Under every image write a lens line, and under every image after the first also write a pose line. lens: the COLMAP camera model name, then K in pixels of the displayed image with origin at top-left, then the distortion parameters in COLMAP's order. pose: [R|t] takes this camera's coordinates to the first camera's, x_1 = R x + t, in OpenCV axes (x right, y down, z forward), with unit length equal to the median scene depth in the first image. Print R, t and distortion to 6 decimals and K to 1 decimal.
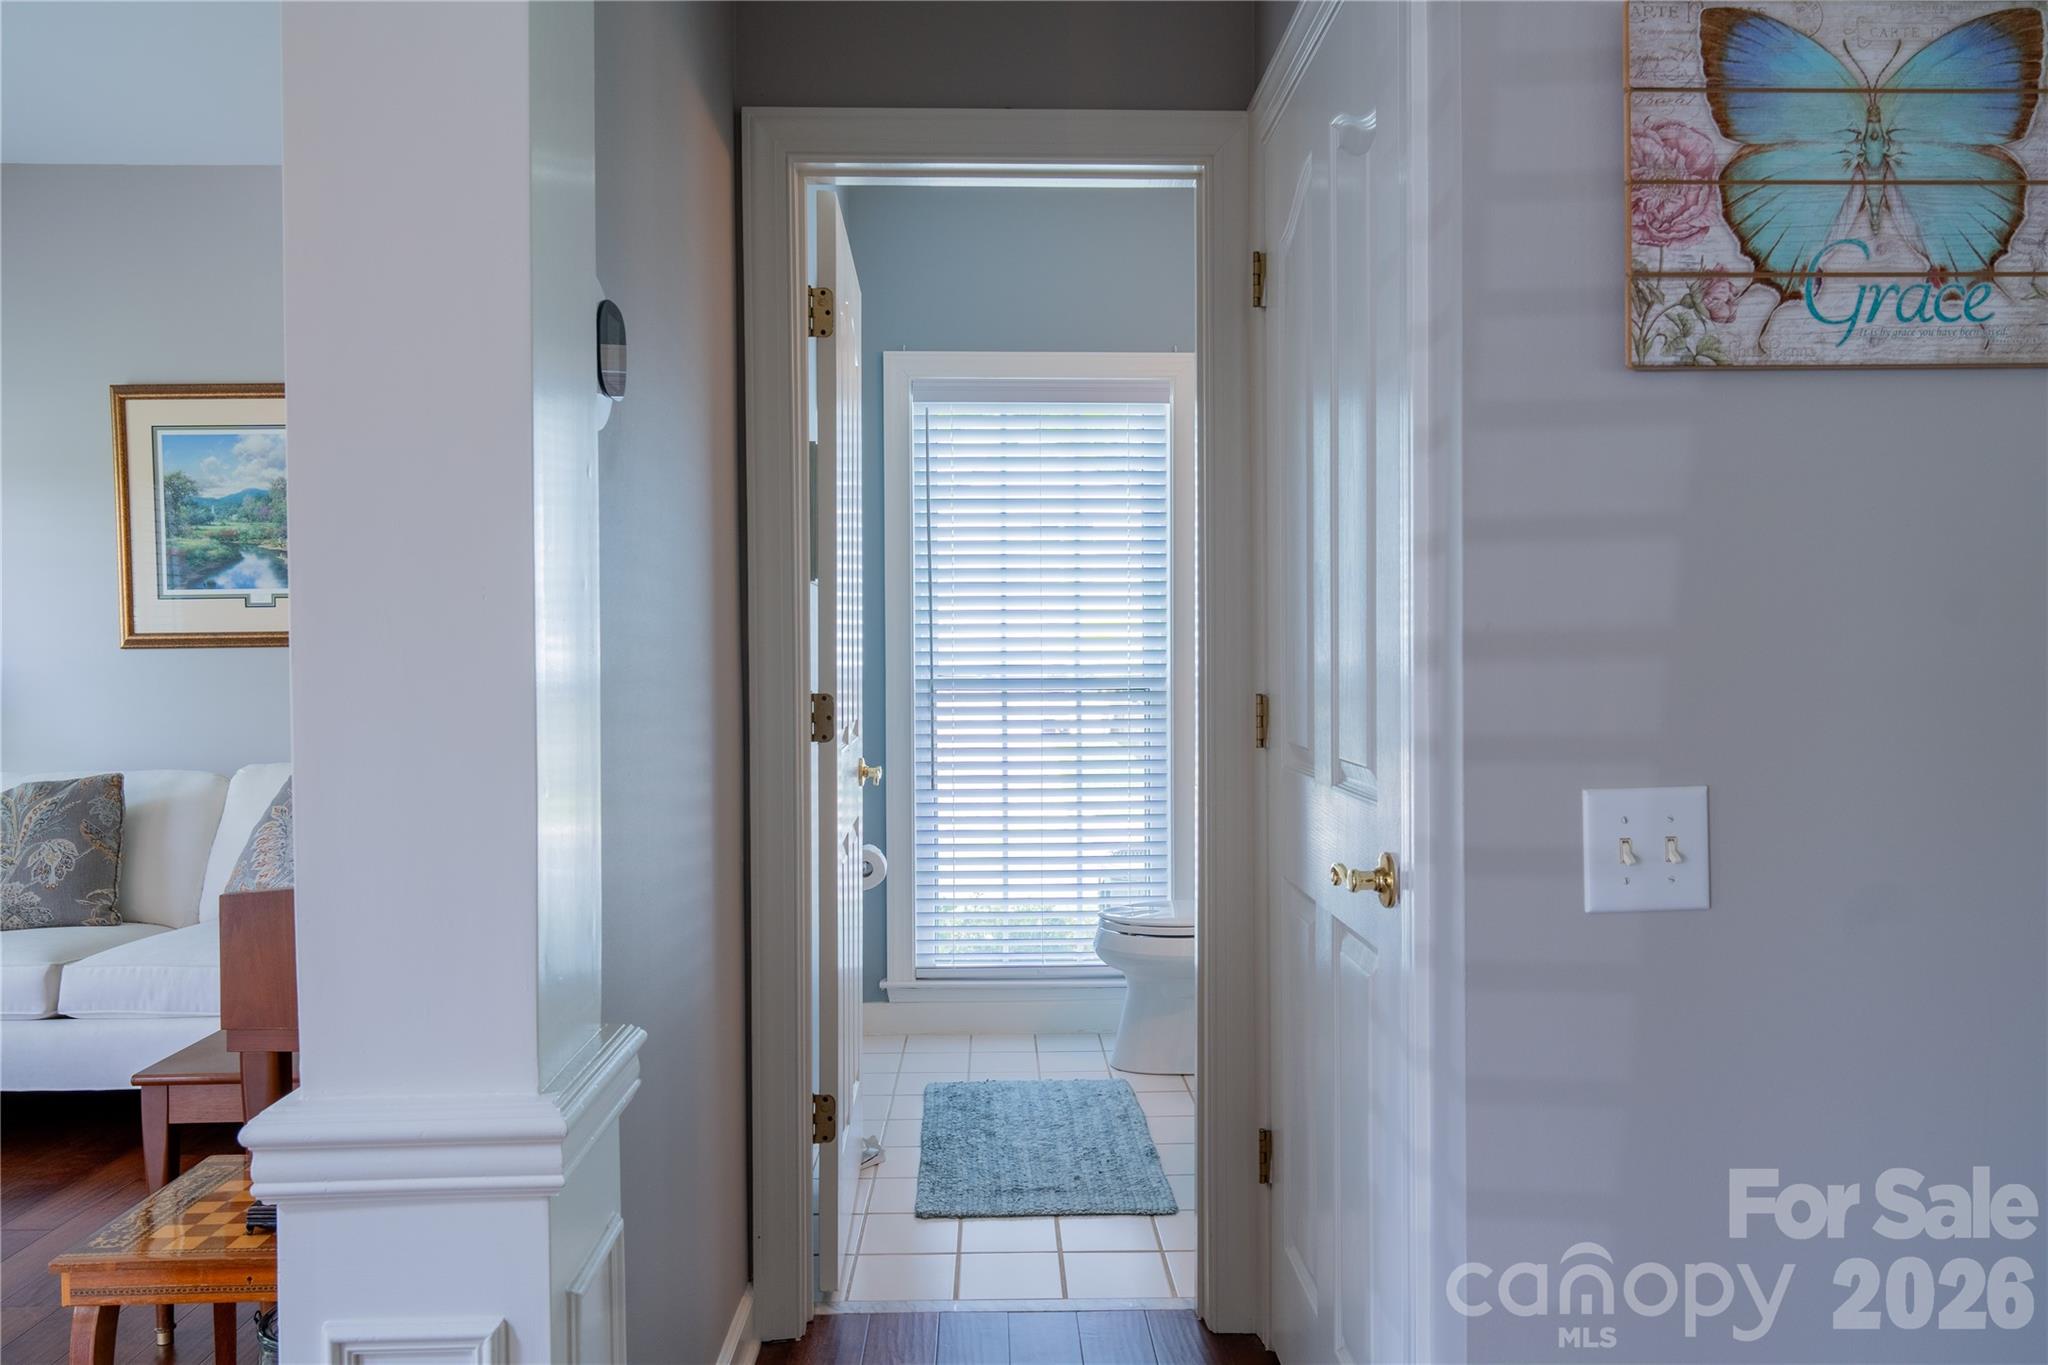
lens RADIAL K [[1372.1, 0, 1033.8], [0, 1372.1, 674.0], [0, 0, 1]] dist [-0.005338, -0.001299]
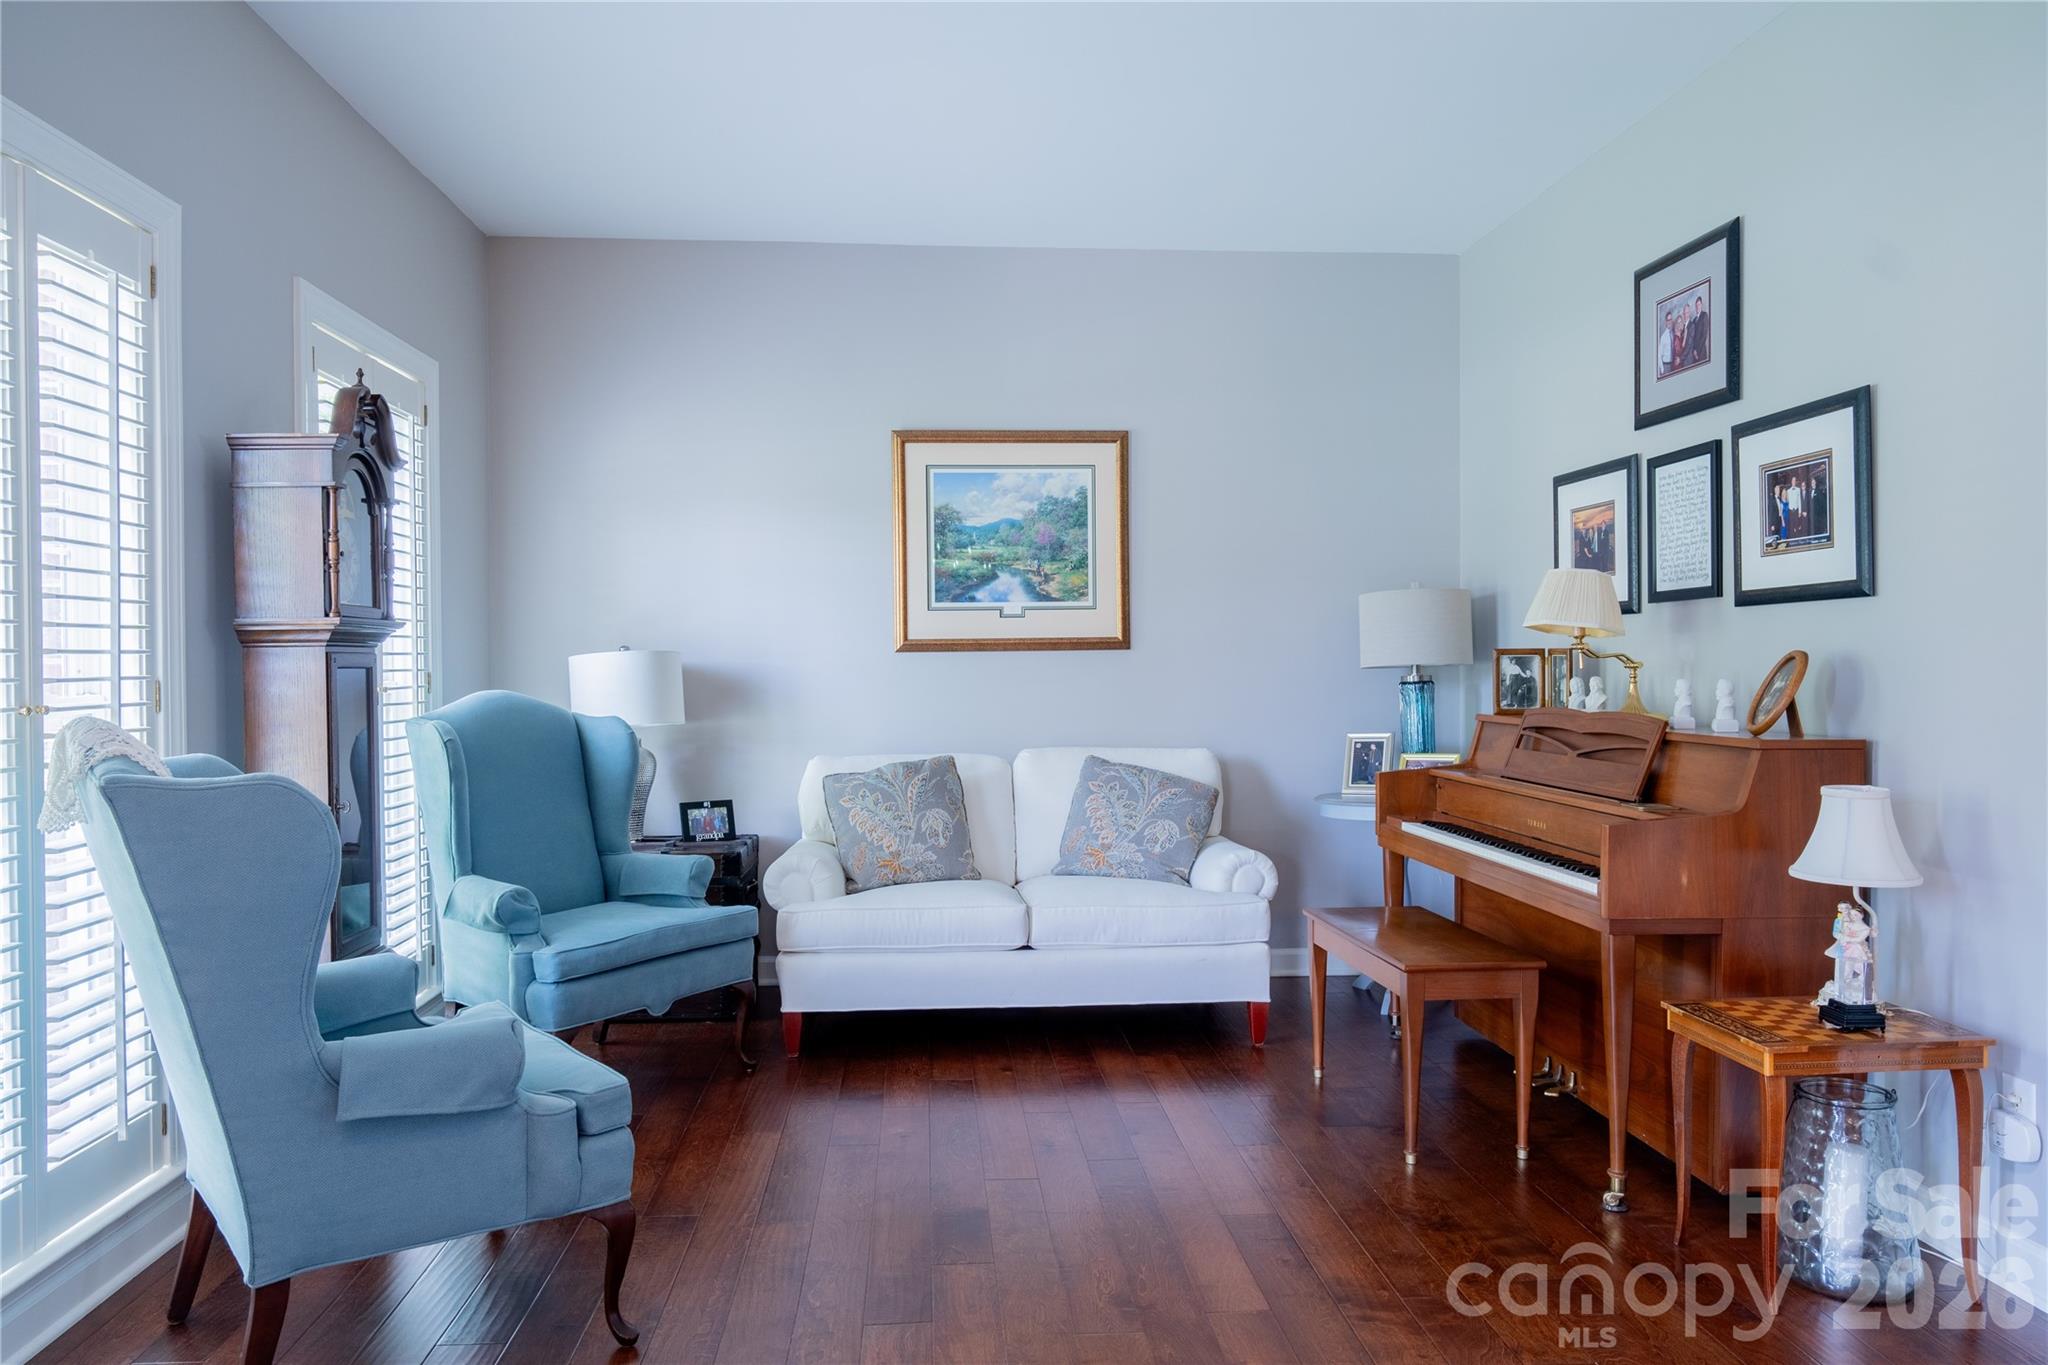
lens RADIAL K [[1372.1, 0, 1010.3], [0, 1372.1, 677.3], [0, 0, 1]] dist [-0.005338, -0.001299]
pose [[0.999967, 0.003412, 0.007356, -0.576647], [-0.003394, 0.999991, -0.002481, 0.005962], [-0.007365, 0.002456, 0.999970, -0.192643]]
